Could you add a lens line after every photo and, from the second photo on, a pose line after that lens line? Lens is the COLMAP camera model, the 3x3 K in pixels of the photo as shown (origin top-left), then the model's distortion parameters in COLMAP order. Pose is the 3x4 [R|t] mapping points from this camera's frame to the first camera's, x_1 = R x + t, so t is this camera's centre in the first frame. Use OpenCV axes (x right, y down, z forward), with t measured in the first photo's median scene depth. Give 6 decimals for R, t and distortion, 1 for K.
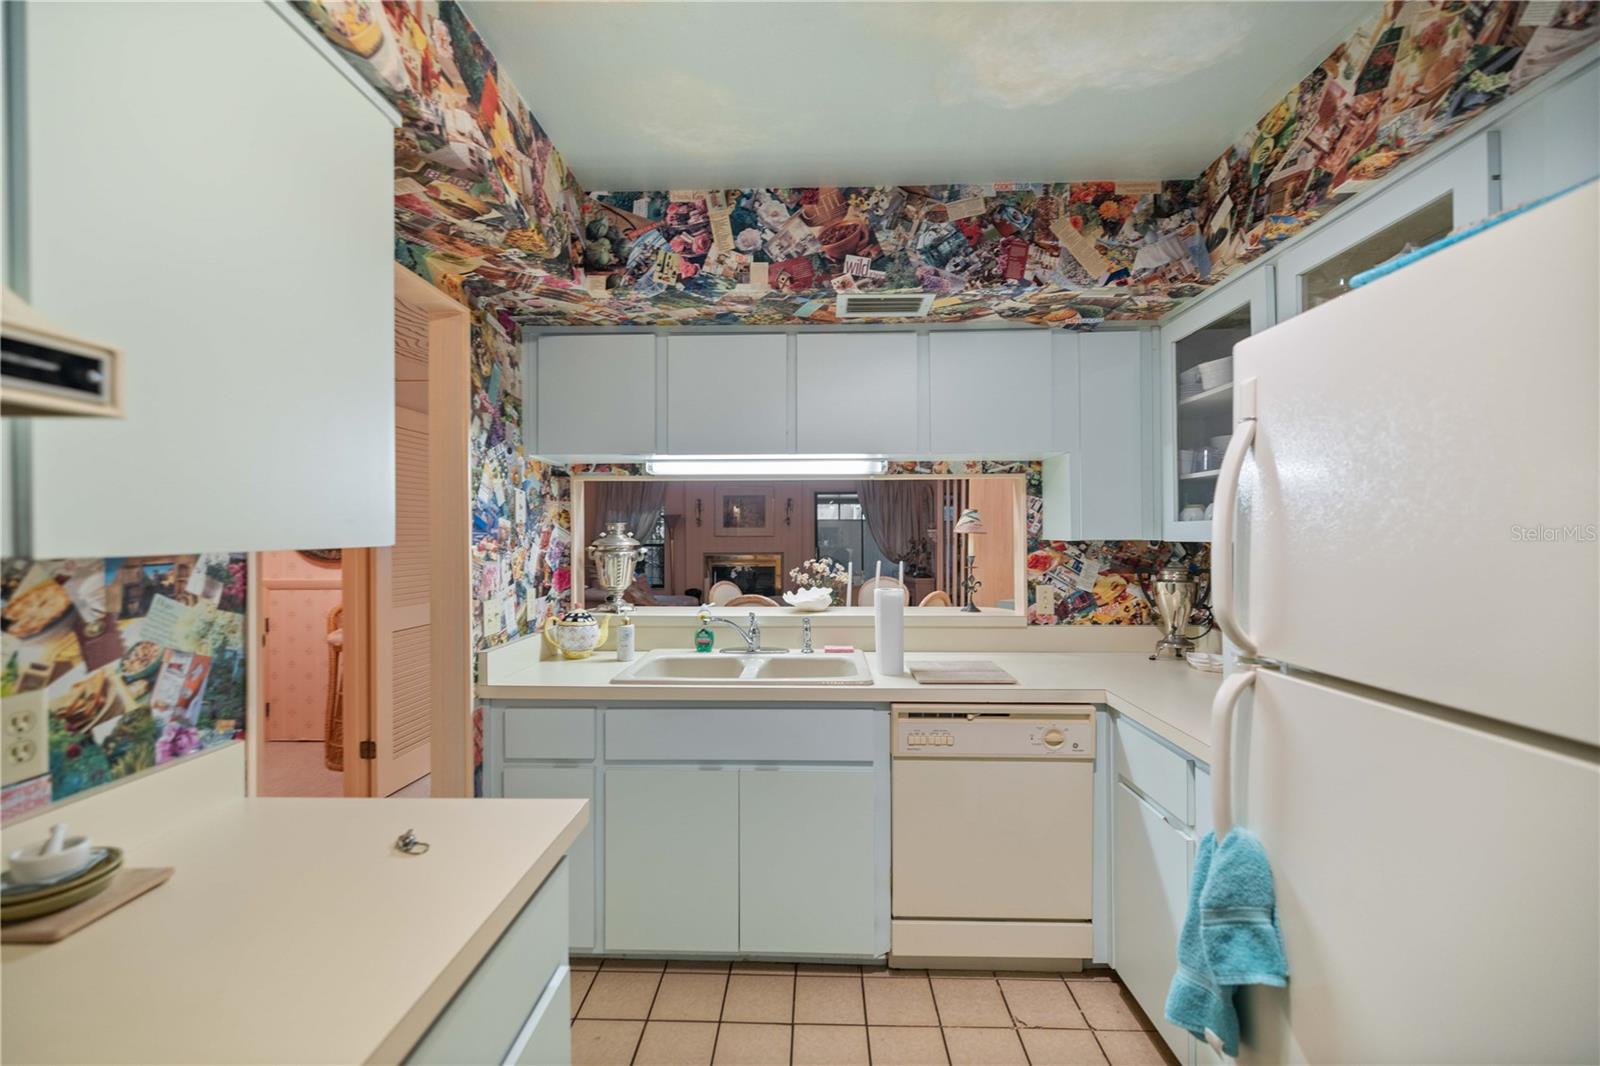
lens RADIAL K [[668.1, 0, 794.9], [0, 668.1, 533.3], [0, 0, 1]] dist [0.000140, -0.000533]
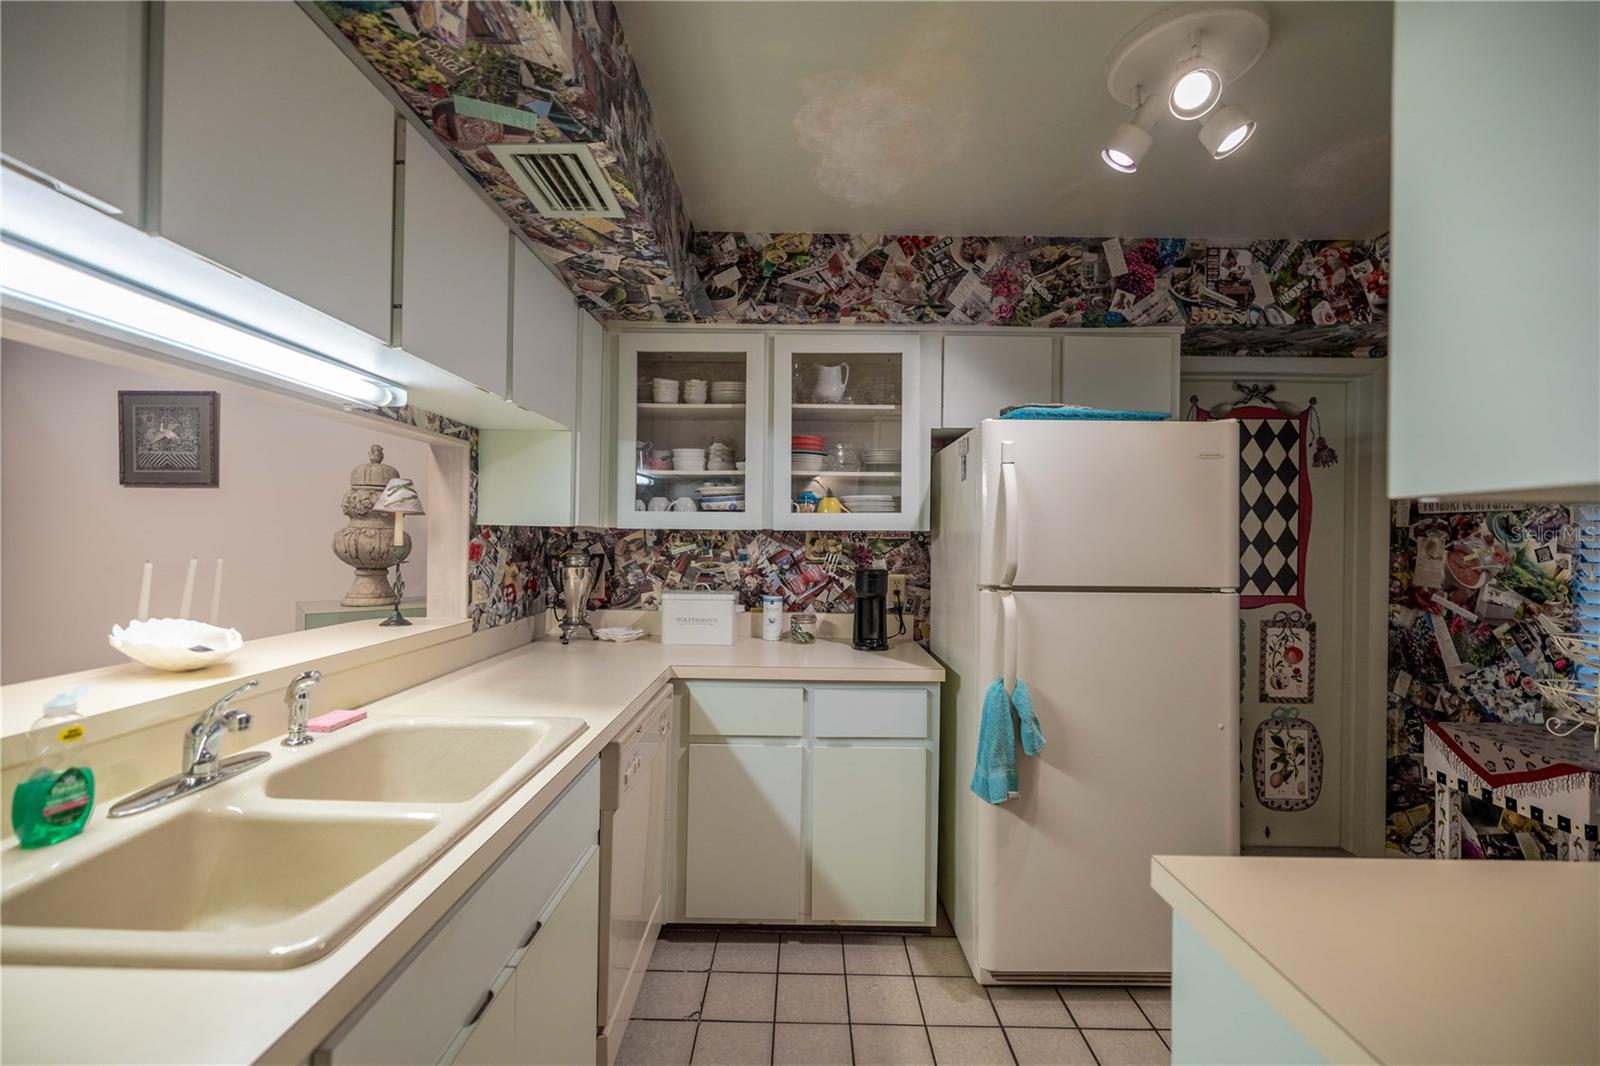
lens RADIAL K [[668.1, 0, 794.9], [0, 668.1, 533.3], [0, 0, 1]] dist [0.000140, -0.000533]
pose [[-0.023013, 0.009740, 0.999688, -1.201500], [-0.013656, 0.999856, -0.010056, 0.059987], [-0.999642, -0.013883, -0.022877, 1.623921]]
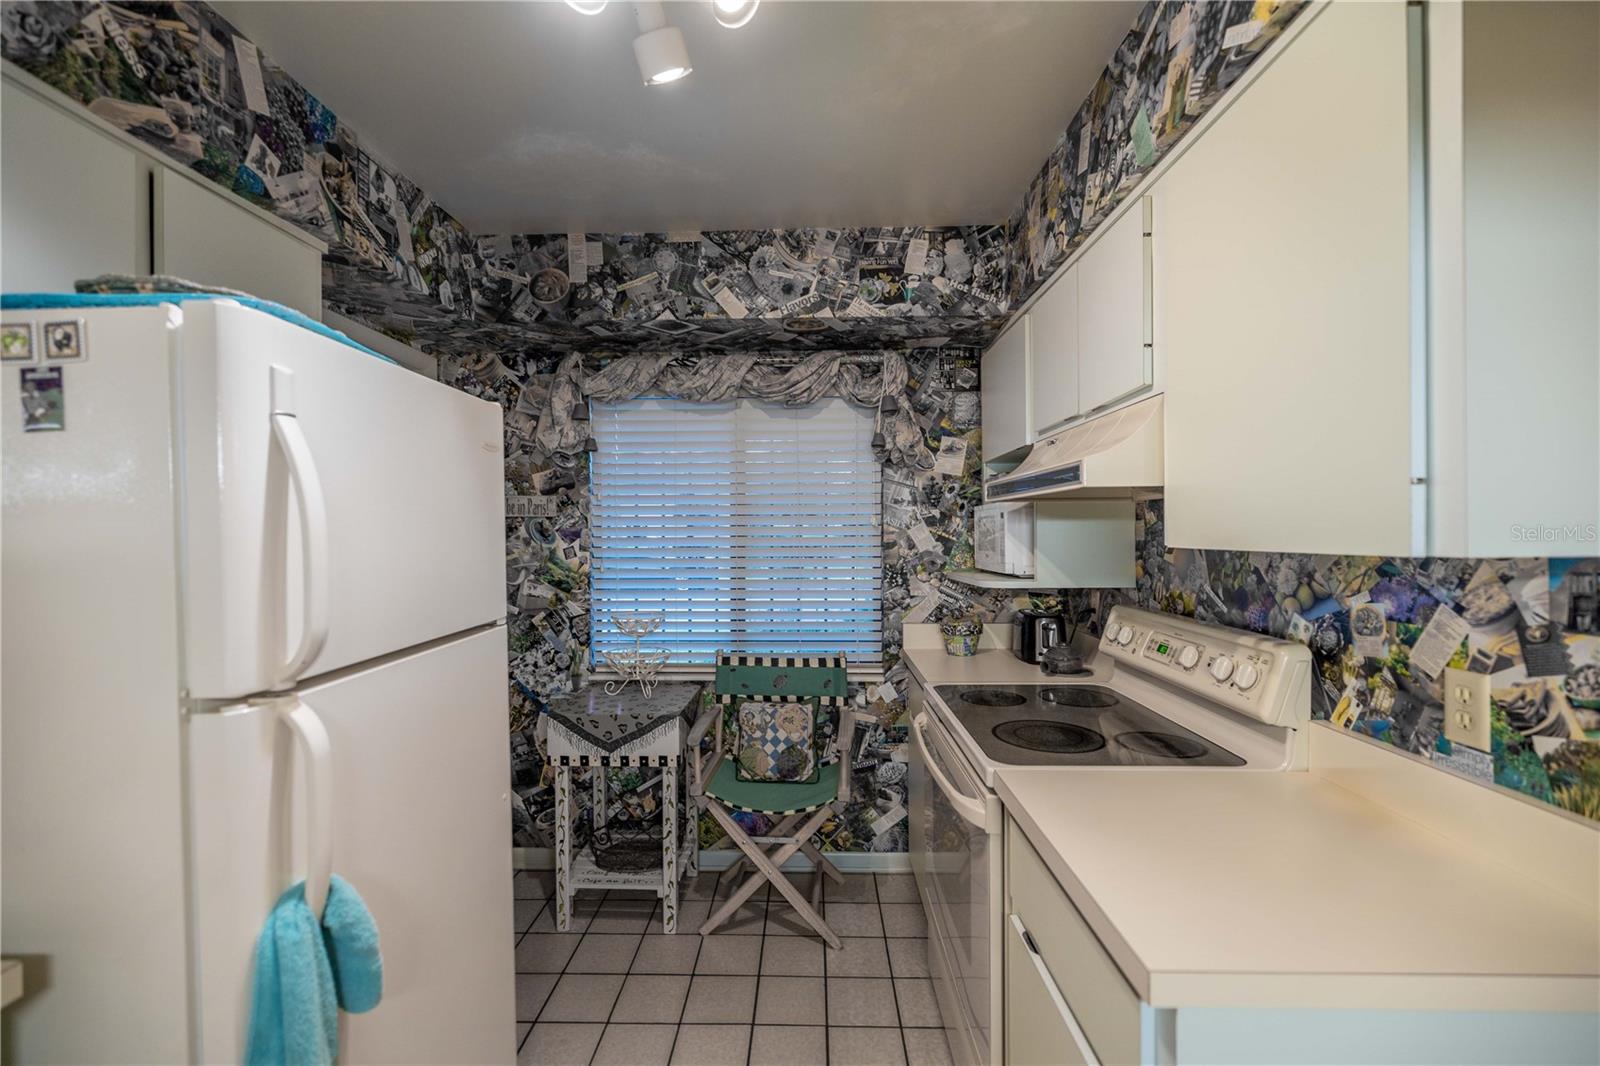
lens RADIAL K [[668.1, 0, 794.9], [0, 668.1, 533.3], [0, 0, 1]] dist [0.000140, -0.000533]
pose [[-0.999896, 0.007254, -0.012433, 0.027887], [0.007175, 0.999954, 0.006369, -0.015074], [0.012479, 0.006279, -0.999902, 1.846493]]
